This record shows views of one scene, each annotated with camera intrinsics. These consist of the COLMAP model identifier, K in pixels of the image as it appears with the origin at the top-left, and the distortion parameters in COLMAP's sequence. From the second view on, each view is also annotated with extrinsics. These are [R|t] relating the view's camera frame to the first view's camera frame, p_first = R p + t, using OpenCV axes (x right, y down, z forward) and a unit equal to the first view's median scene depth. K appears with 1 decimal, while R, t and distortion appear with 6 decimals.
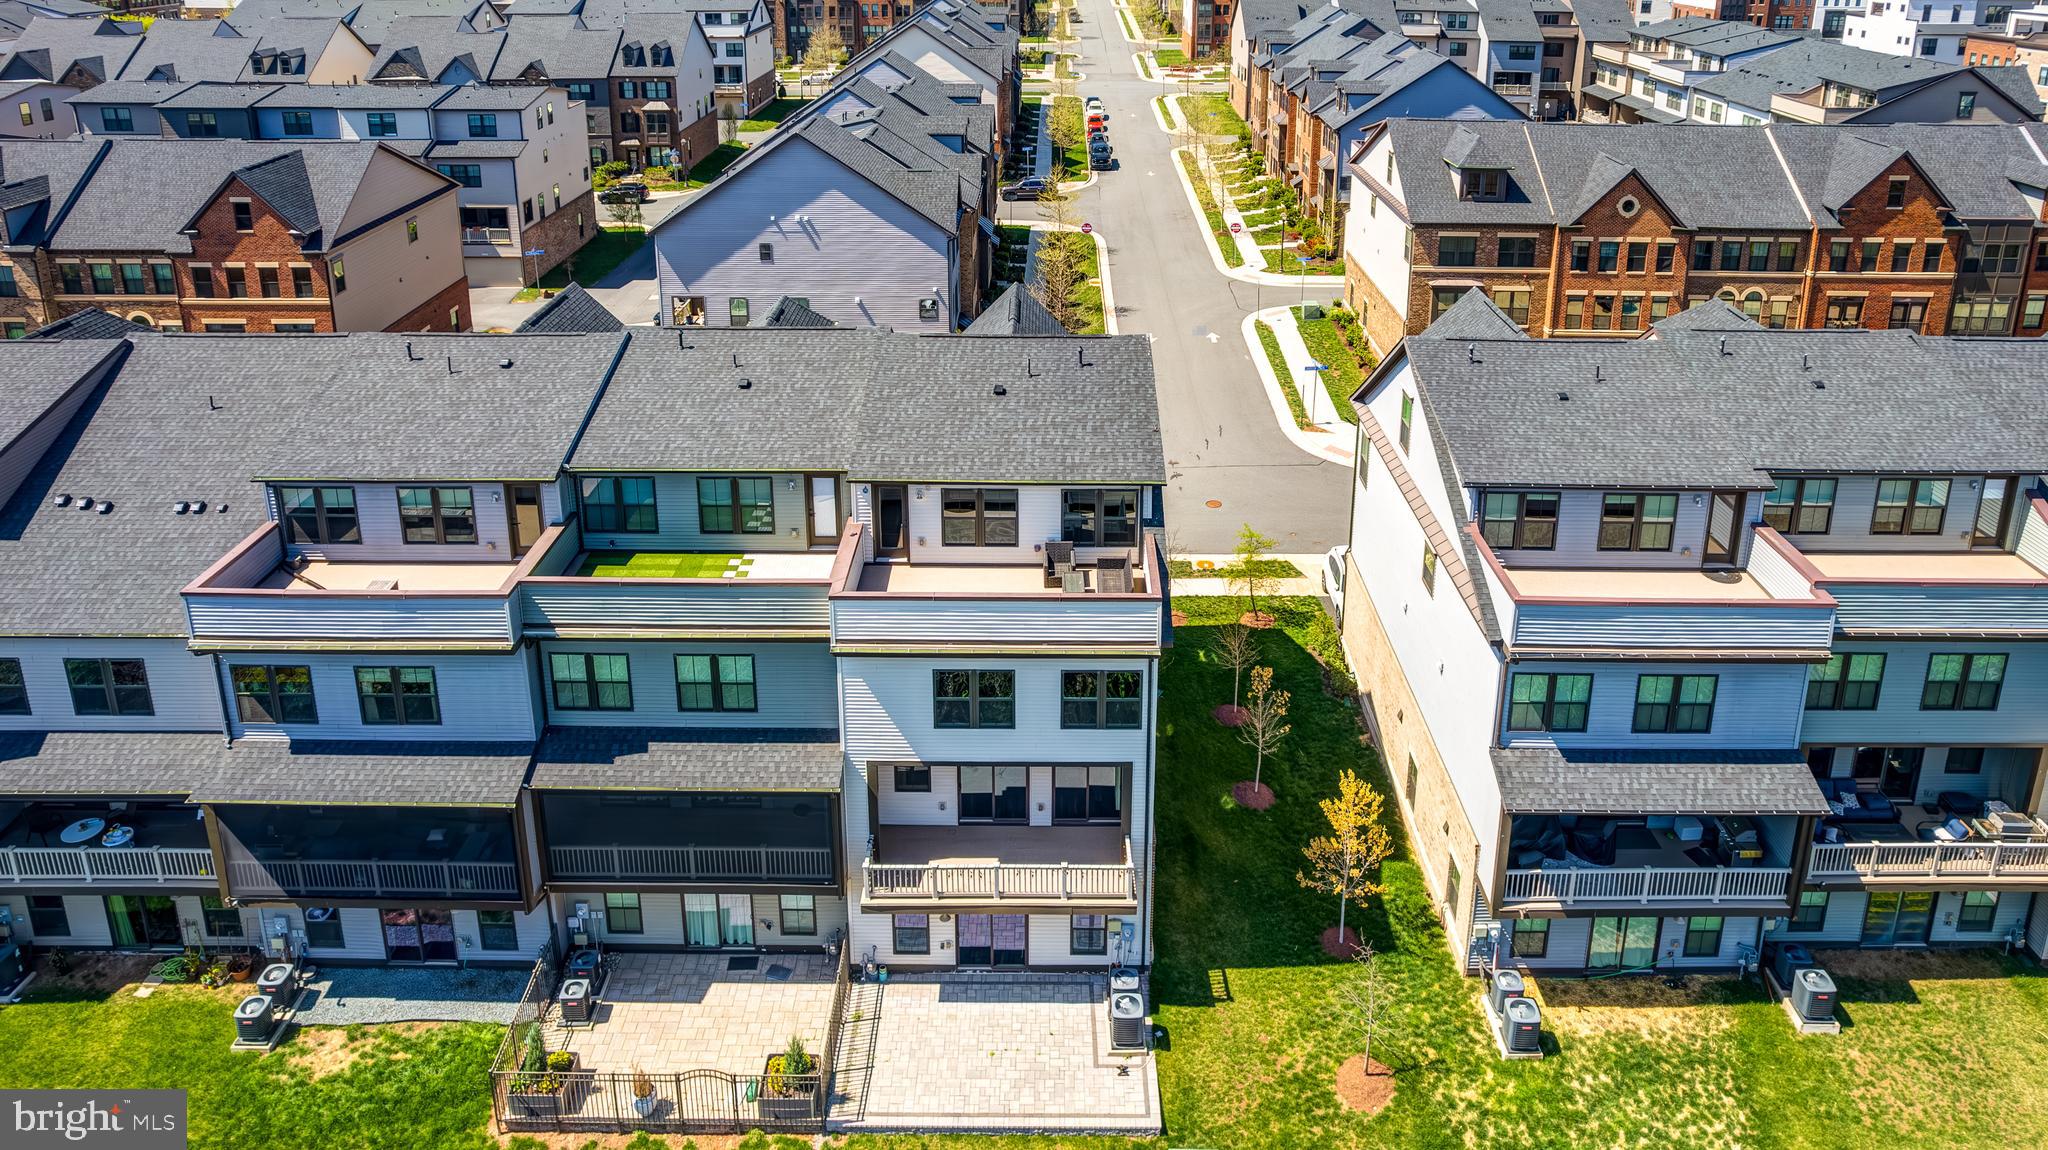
lens RADIAL K [[1380.1, 0, 1050.4], [0, 1380.1, 232.3], [0, 0, 1]] dist [-0.030141, 0.005277]
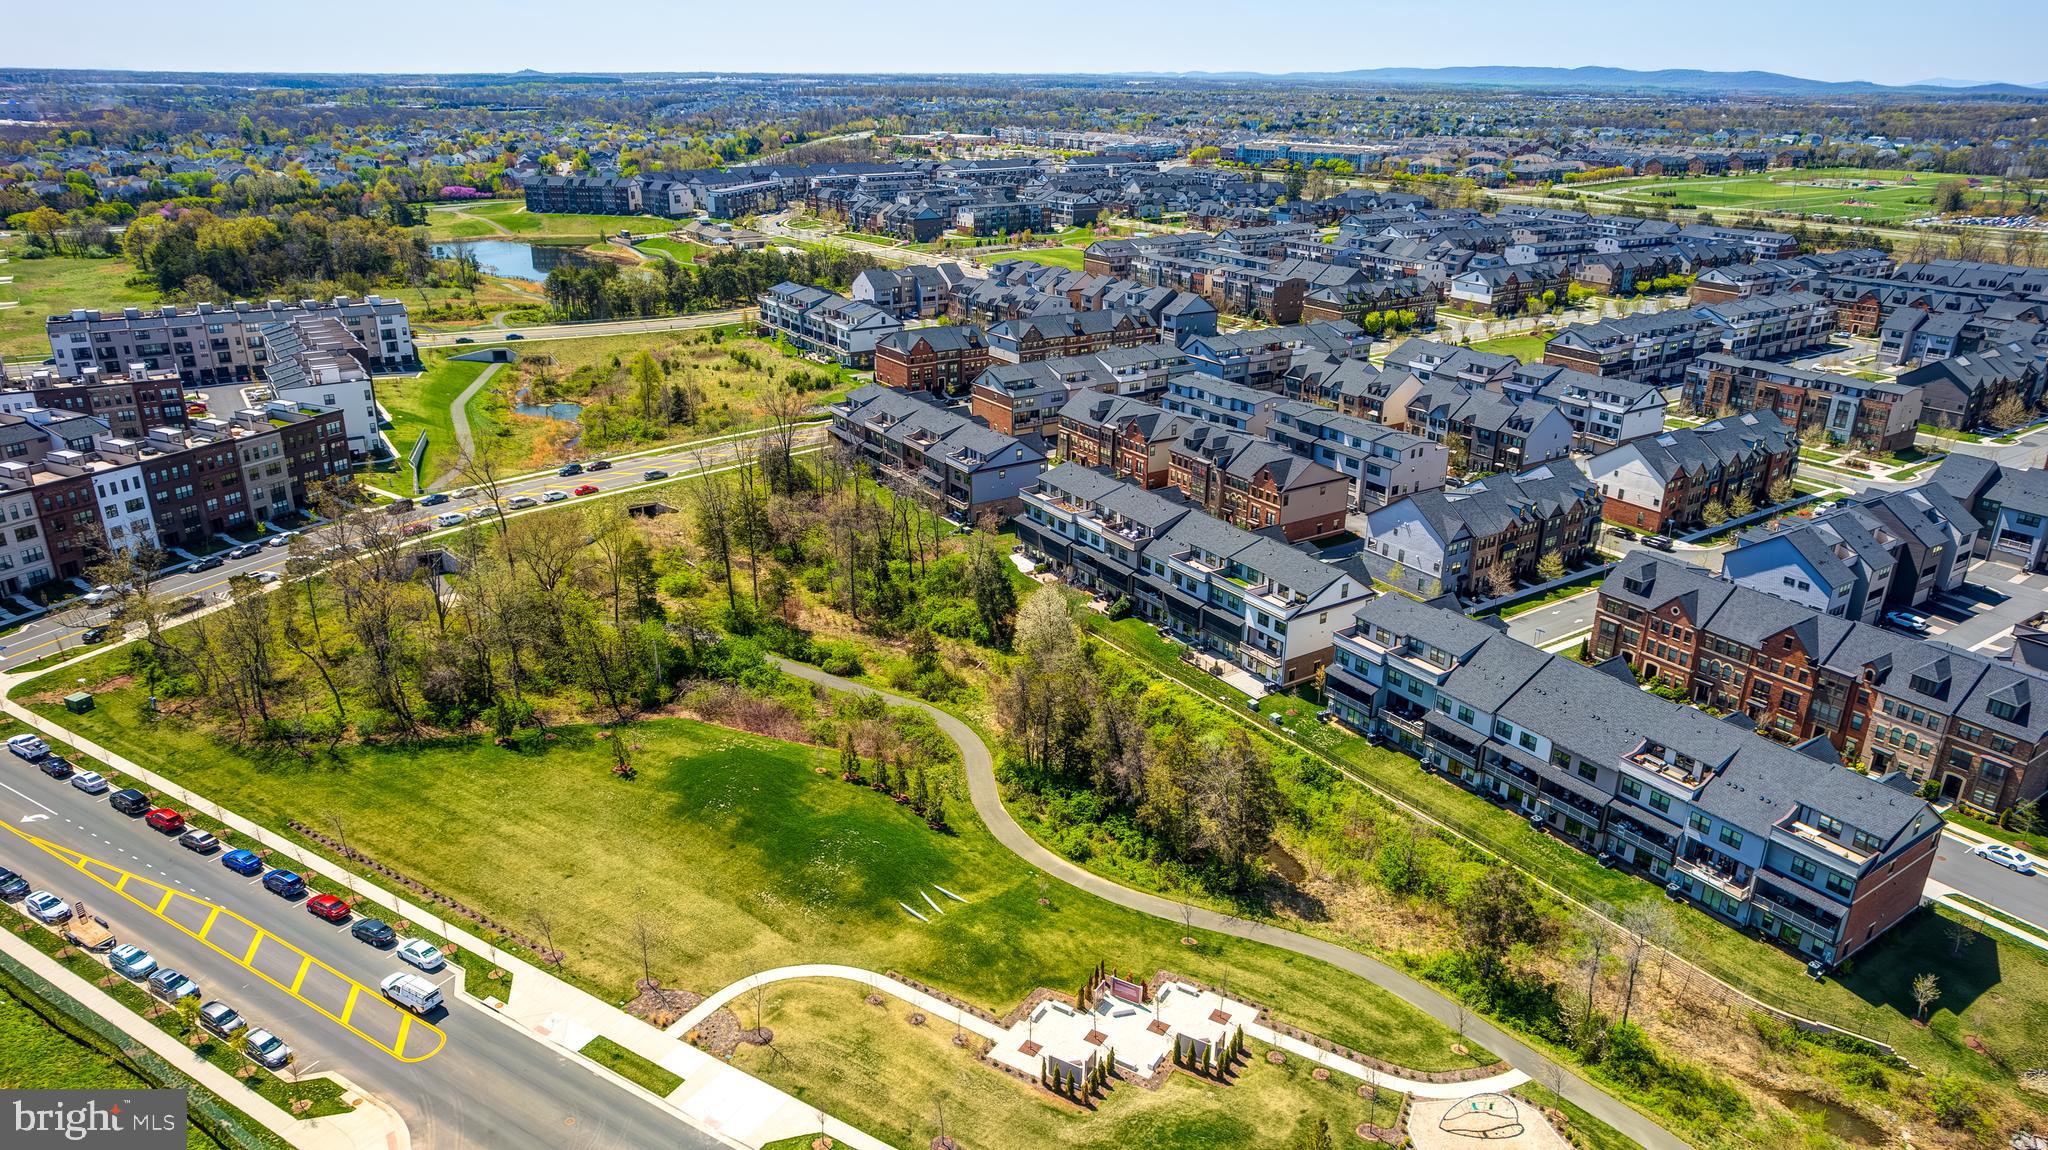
lens RADIAL K [[1342.8, 0, 1021.2], [0, 1342.8, 535.5], [0, 0, 1]] dist [-0.059257, 0.054258]
pose [[0.555935, 0.284766, -0.780925, 3.302228], [-0.211773, 0.957007, 0.198215, -0.780799], [0.803796, 0.055184, 0.592340, -2.772686]]
